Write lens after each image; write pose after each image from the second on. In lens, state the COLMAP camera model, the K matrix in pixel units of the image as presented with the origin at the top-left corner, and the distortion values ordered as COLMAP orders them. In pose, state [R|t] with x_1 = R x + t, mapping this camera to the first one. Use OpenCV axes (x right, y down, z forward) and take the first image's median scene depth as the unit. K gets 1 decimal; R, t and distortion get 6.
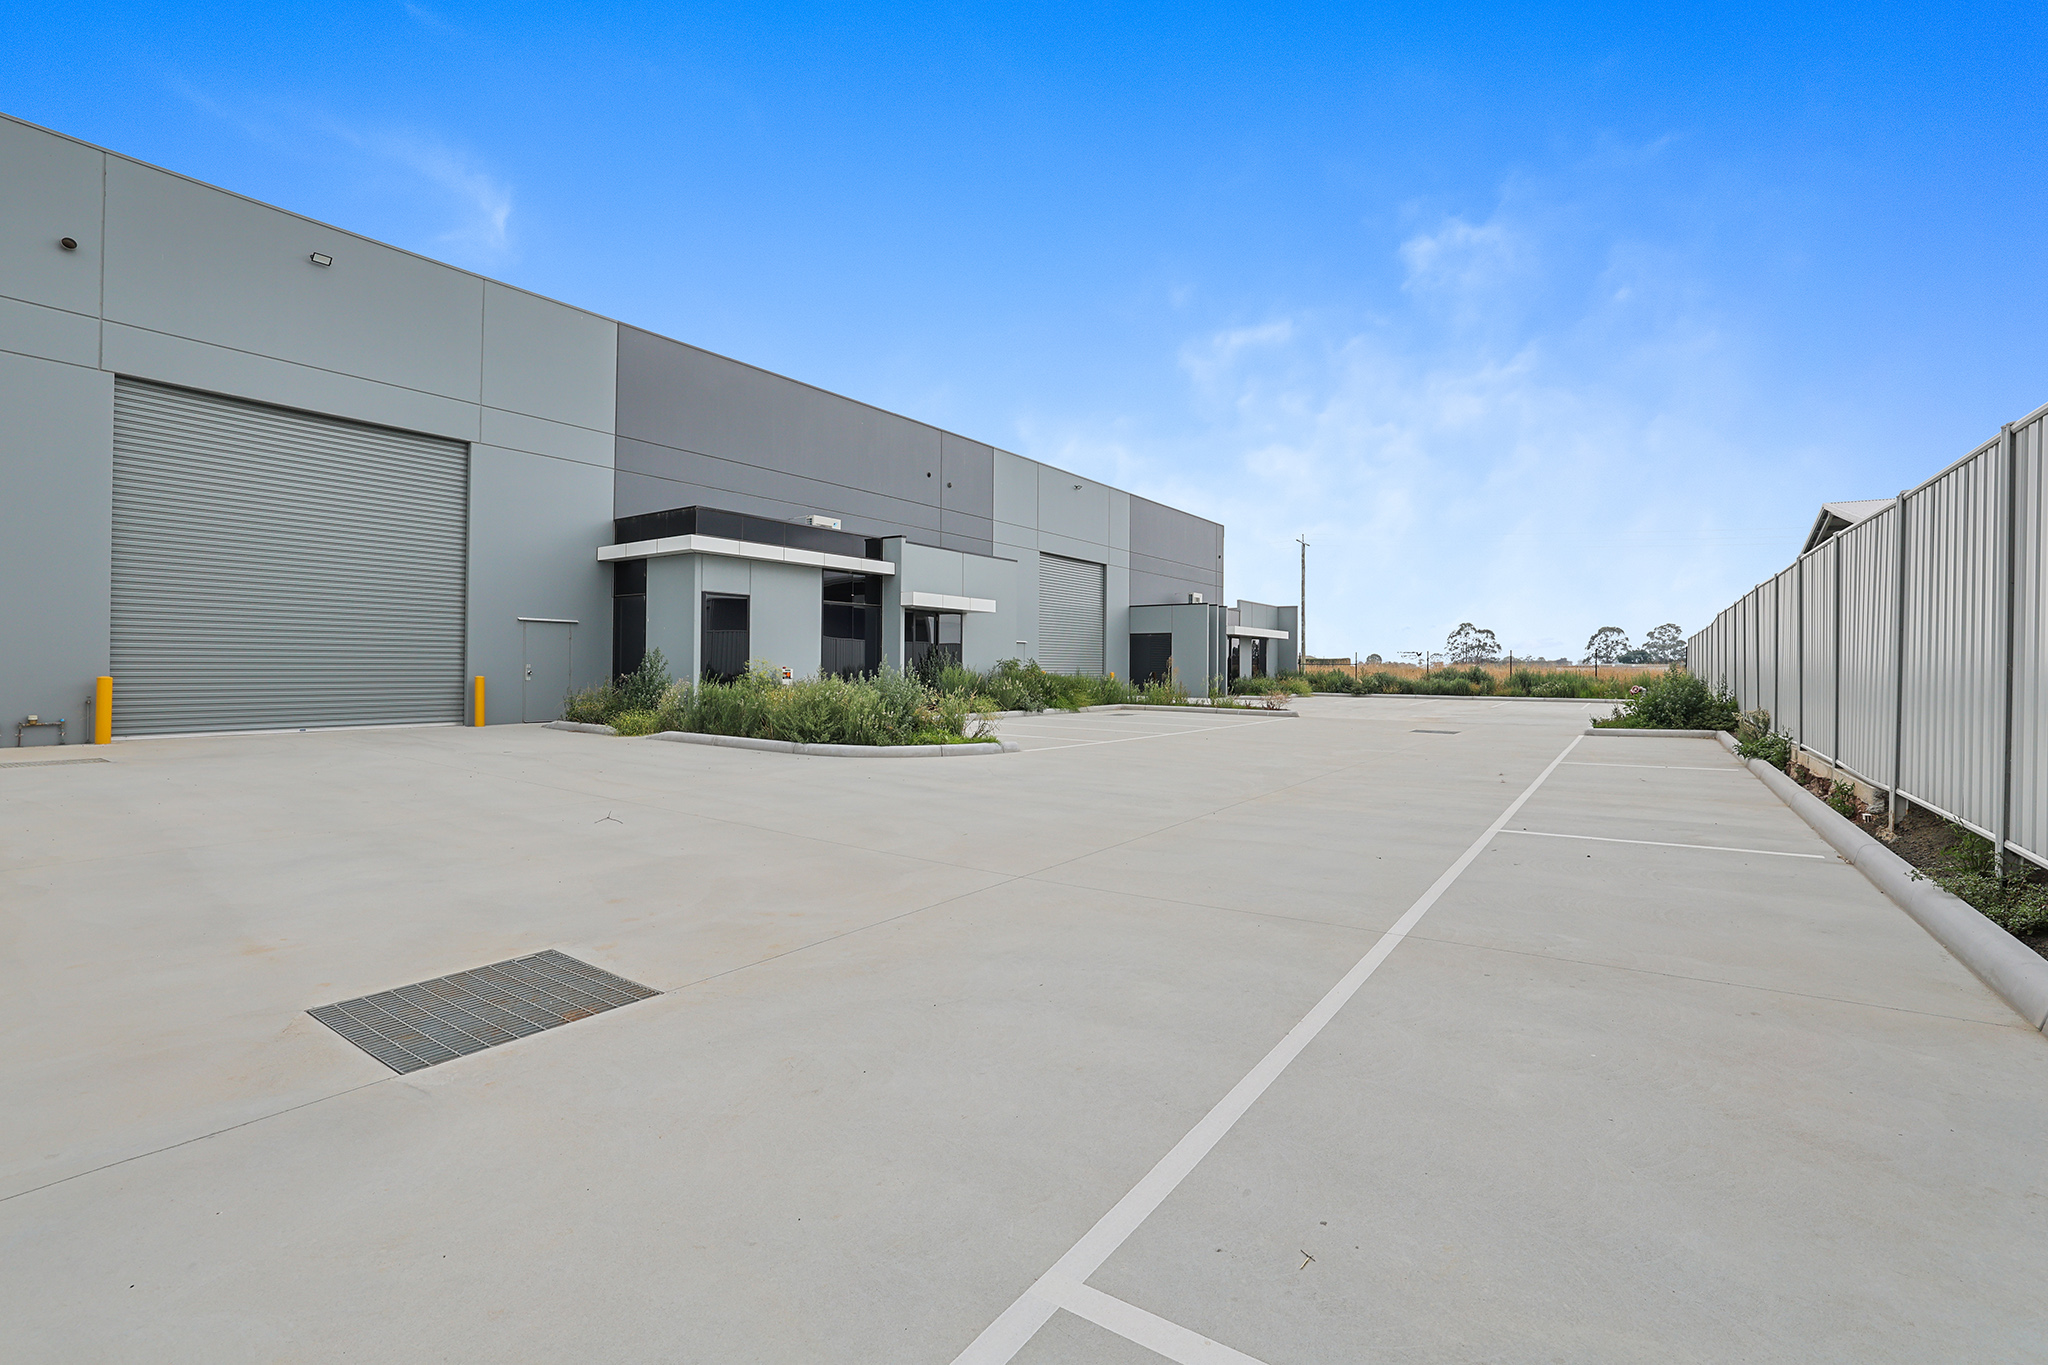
lens RADIAL K [[901.1, 0, 1022.7], [0, 901.1, 661.9], [0, 0, 1]] dist [-0.073099, -0.000152]
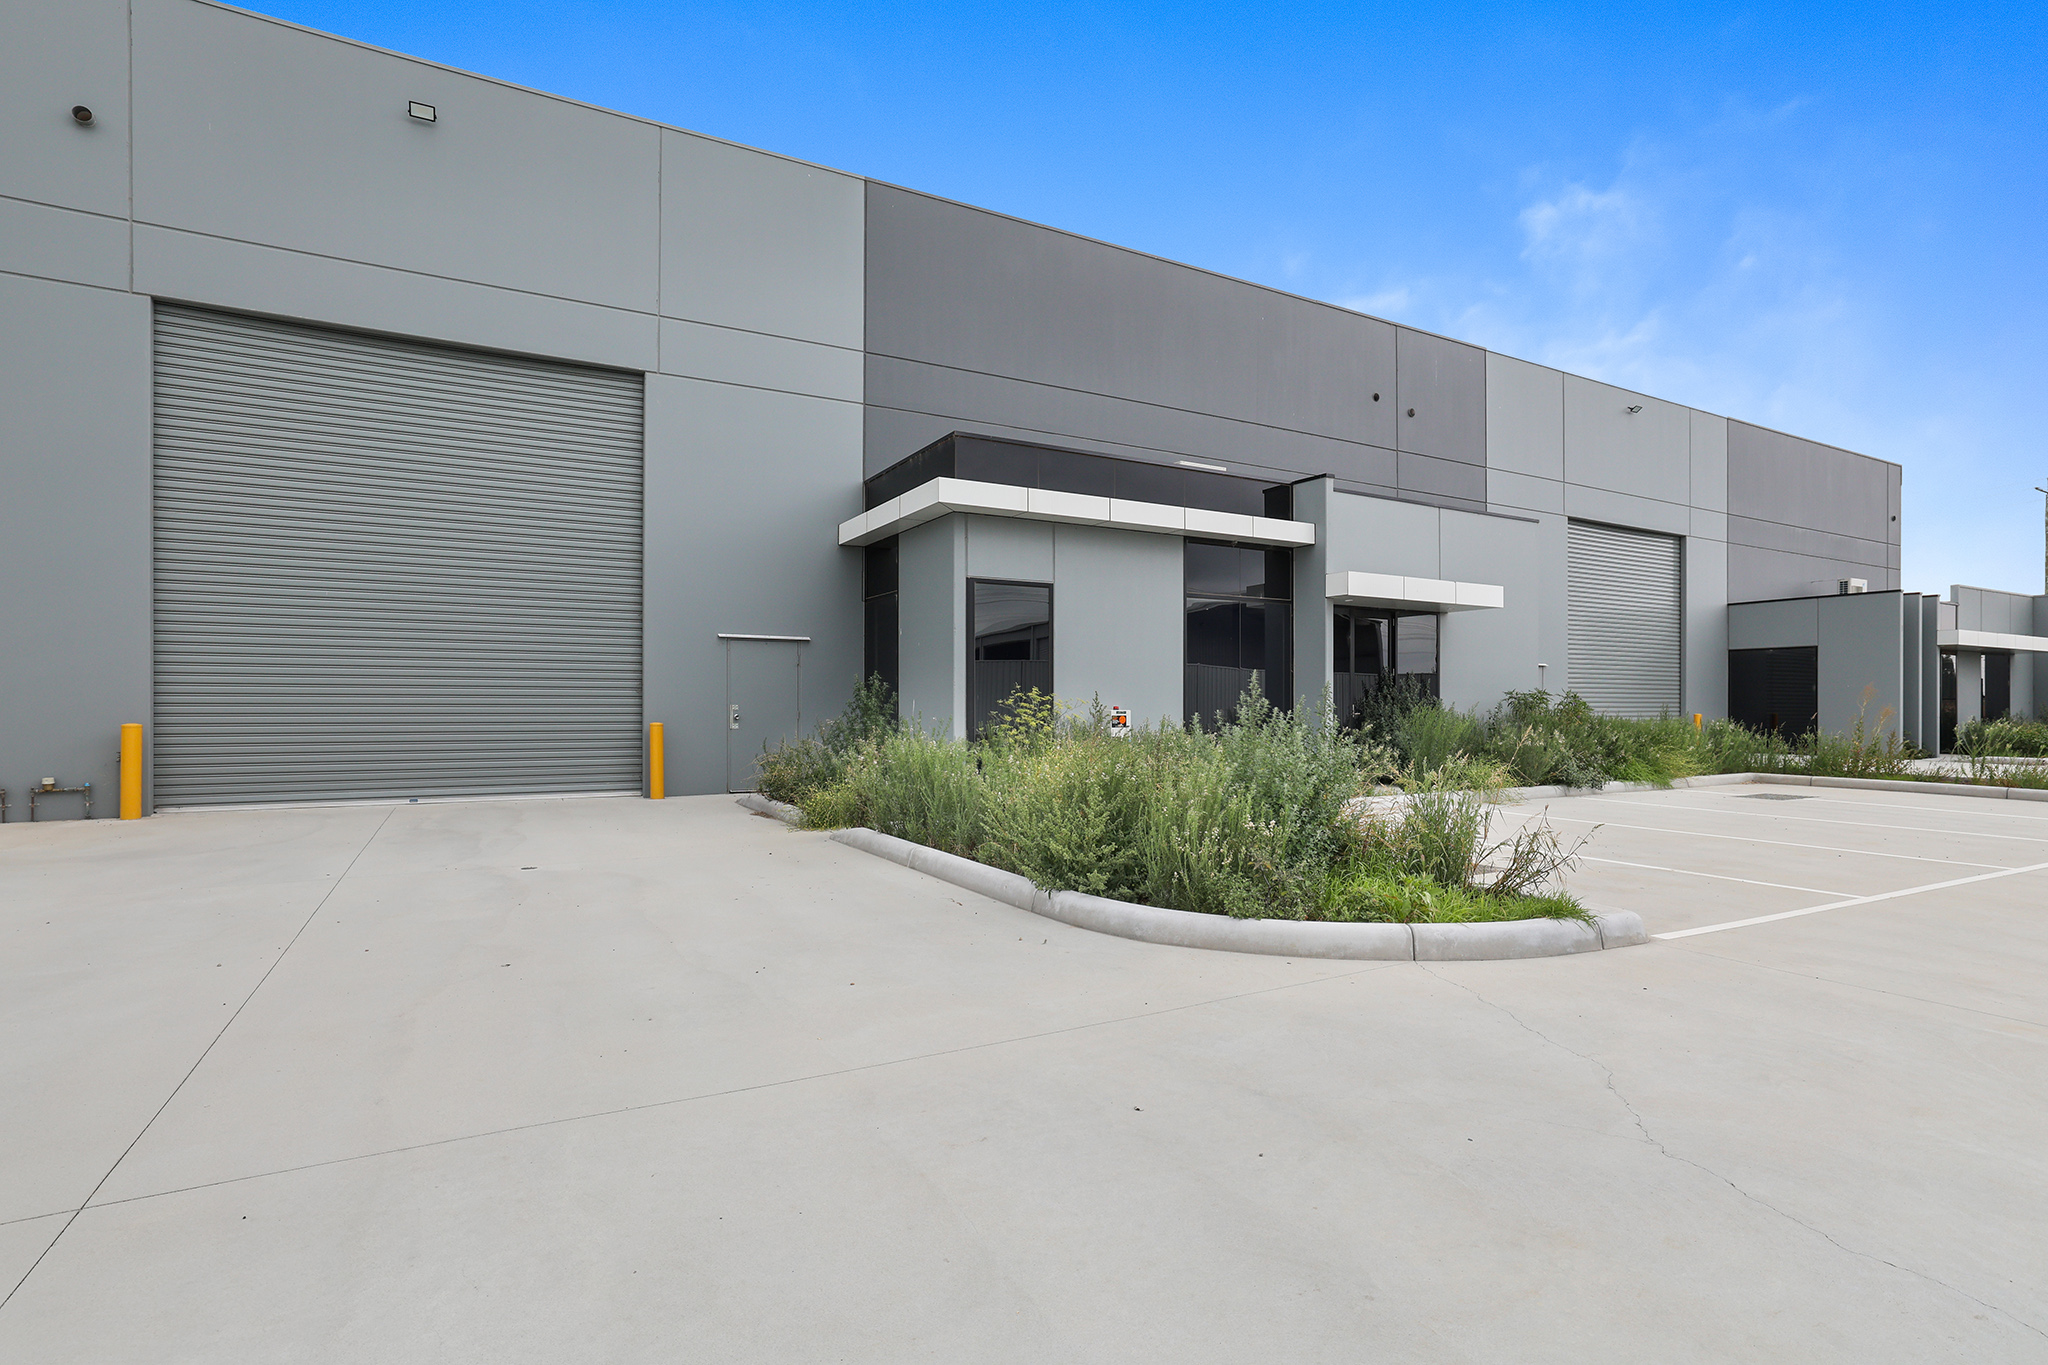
lens RADIAL K [[1001.1, 0, 1021.8], [0, 1001.1, 702.0], [0, 0, 1]] dist [-0.019508, 0.000330]
pose [[0.900524, -0.006901, -0.434752, -0.034461], [0.006604, 0.999976, -0.002196, 0.003462], [0.434757, -0.000894, 0.900547, 0.348614]]
